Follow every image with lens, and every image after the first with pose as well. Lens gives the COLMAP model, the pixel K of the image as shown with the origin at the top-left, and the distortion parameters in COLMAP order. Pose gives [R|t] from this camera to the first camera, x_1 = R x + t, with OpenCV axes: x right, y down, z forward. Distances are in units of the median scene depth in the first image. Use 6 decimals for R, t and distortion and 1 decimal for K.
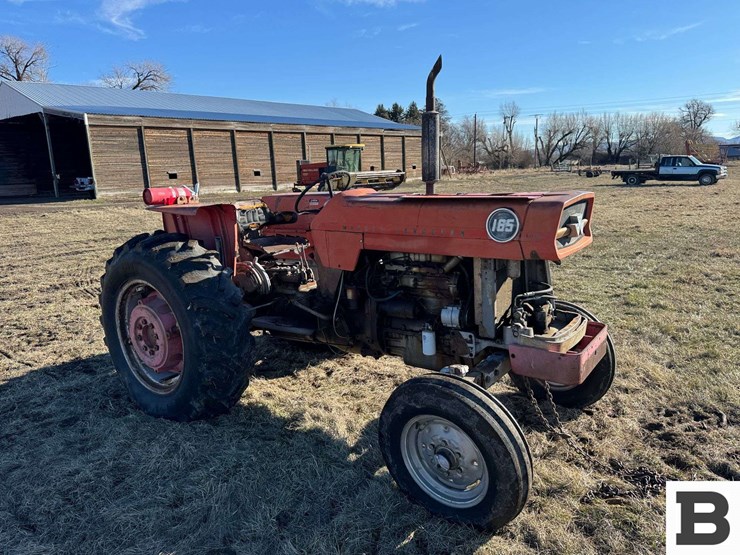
lens RADIAL K [[542.3, 0, 358.3], [0, 542.3, 277.6], [0, 0, 1]] dist [0.048743, -0.064074]
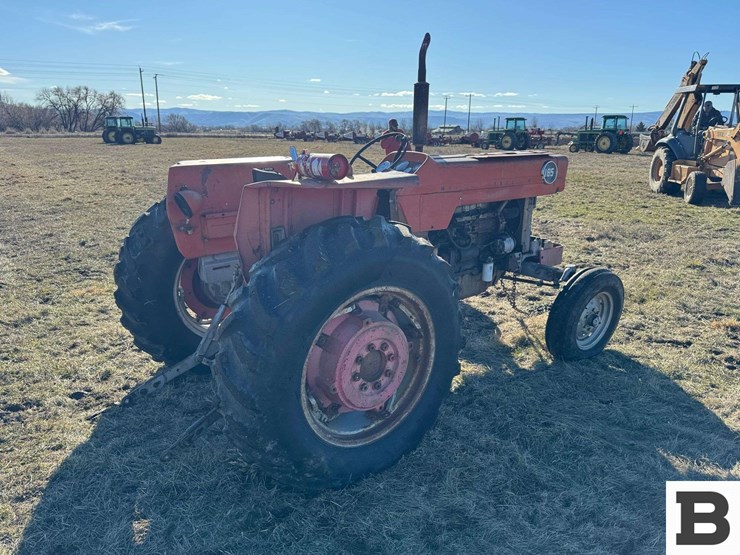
lens RADIAL K [[542.3, 0, 376.4], [0, 542.3, 288.9], [0, 0, 1]] dist [0.048743, -0.064074]
pose [[0.247663, -0.237401, 0.939310, -0.837166], [0.175229, 0.964501, 0.197566, -0.102807], [-0.952868, 0.115665, 0.280471, 0.650685]]
